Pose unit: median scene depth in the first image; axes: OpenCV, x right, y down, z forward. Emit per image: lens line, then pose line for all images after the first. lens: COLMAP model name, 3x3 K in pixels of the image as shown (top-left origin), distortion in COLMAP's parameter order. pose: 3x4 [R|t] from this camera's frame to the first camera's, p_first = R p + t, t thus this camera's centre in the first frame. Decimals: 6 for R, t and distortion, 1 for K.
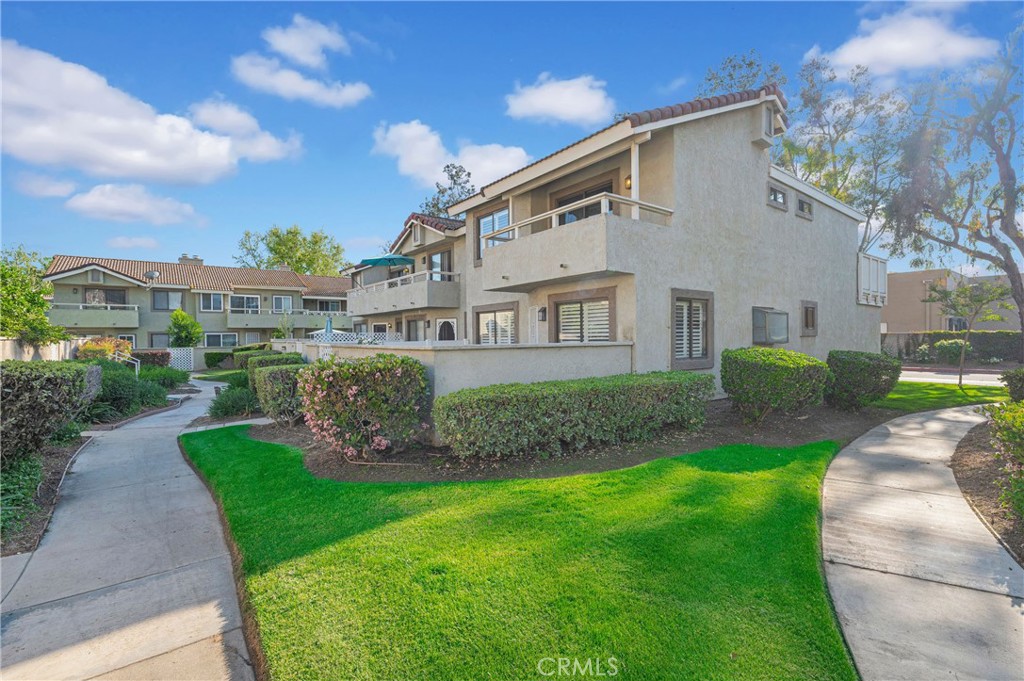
lens RADIAL K [[453.5, 0, 512.0], [0, 453.5, 340.5], [0, 0, 1]] dist [-0.001231, 0.000066]
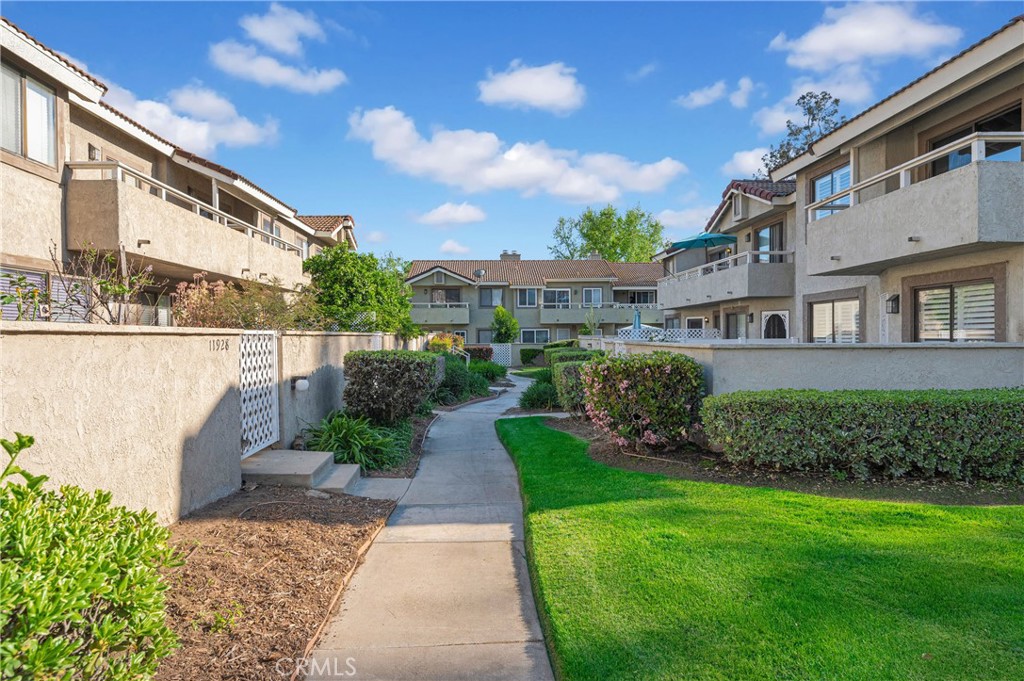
lens RADIAL K [[578.2, 0, 512.0], [0, 578.2, 340.5], [0, 0, 1]] dist [-0.000864, -0.000359]
pose [[0.816615, 0.010987, -0.577079, 0.089963], [-0.008595, 0.999939, 0.006875, 0.000093], [0.577119, -0.000654, 0.816660, -0.108365]]
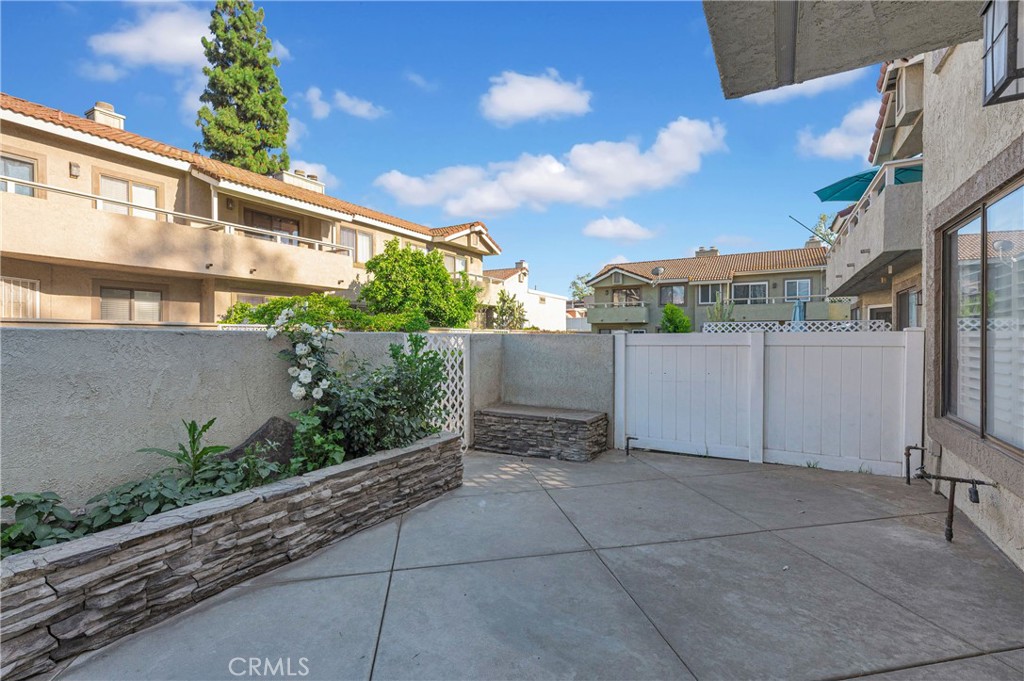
lens RADIAL K [[453.5, 0, 512.0], [0, 453.5, 340.5], [0, 0, 1]] dist [-0.001231, 0.000066]
pose [[0.374353, 0.018065, -0.927110, 0.098869], [-0.013395, 0.999811, 0.014073, 0.006013], [0.927190, 0.007150, 0.374524, 0.747512]]
